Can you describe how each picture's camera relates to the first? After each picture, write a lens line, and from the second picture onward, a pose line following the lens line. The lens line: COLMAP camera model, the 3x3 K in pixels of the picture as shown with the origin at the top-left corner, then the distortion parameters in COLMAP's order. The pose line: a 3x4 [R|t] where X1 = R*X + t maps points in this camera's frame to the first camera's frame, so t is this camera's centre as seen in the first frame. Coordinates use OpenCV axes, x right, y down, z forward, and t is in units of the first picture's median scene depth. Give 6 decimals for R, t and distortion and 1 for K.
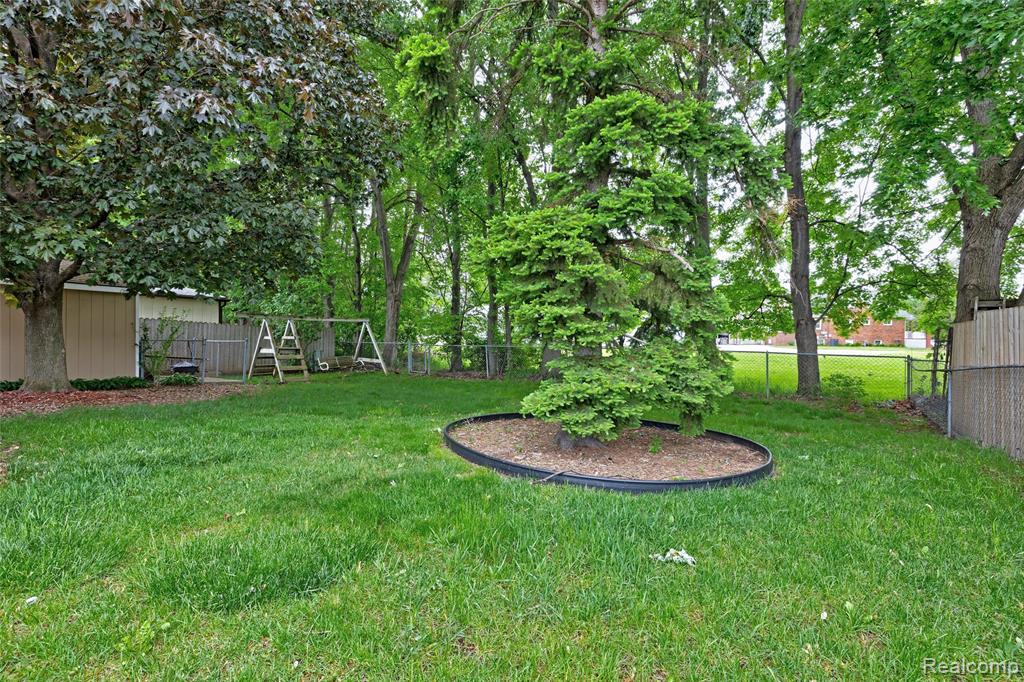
lens RADIAL K [[442.8, 0, 513.7], [0, 442.8, 336.2], [0, 0, 1]] dist [0.001553, -0.000247]
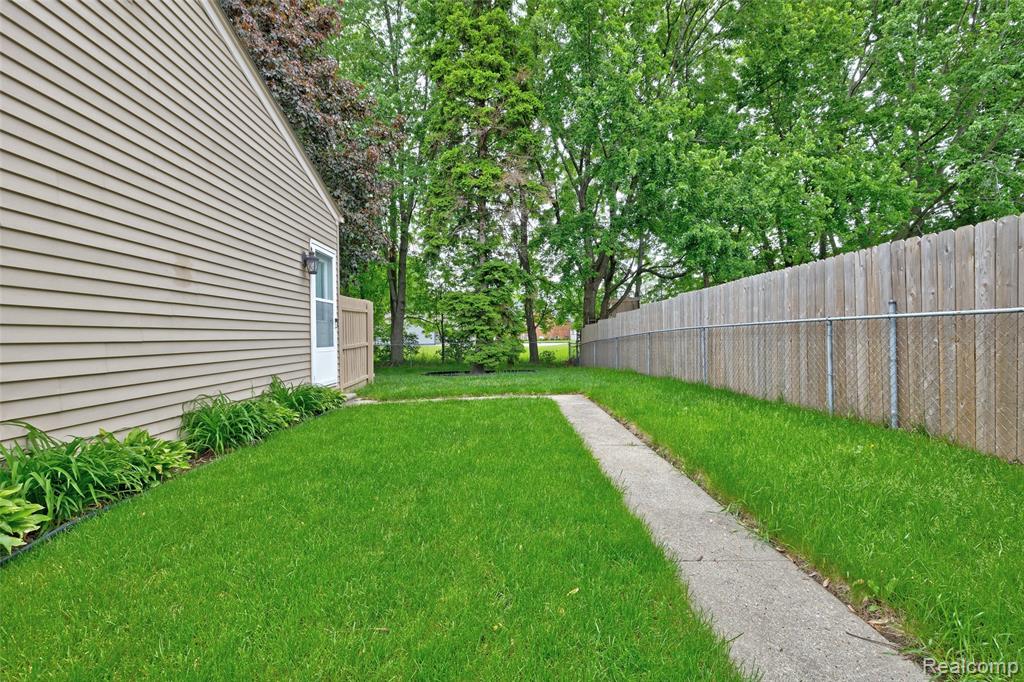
lens RADIAL K [[442.8, 0, 511.8], [0, 442.8, 338.3], [0, 0, 1]] dist [0.001553, -0.000247]
pose [[0.830464, -0.029202, 0.556307, -0.695150], [0.029683, 0.999526, 0.008155, -0.001651], [-0.556281, 0.009740, 0.830937, -0.813371]]
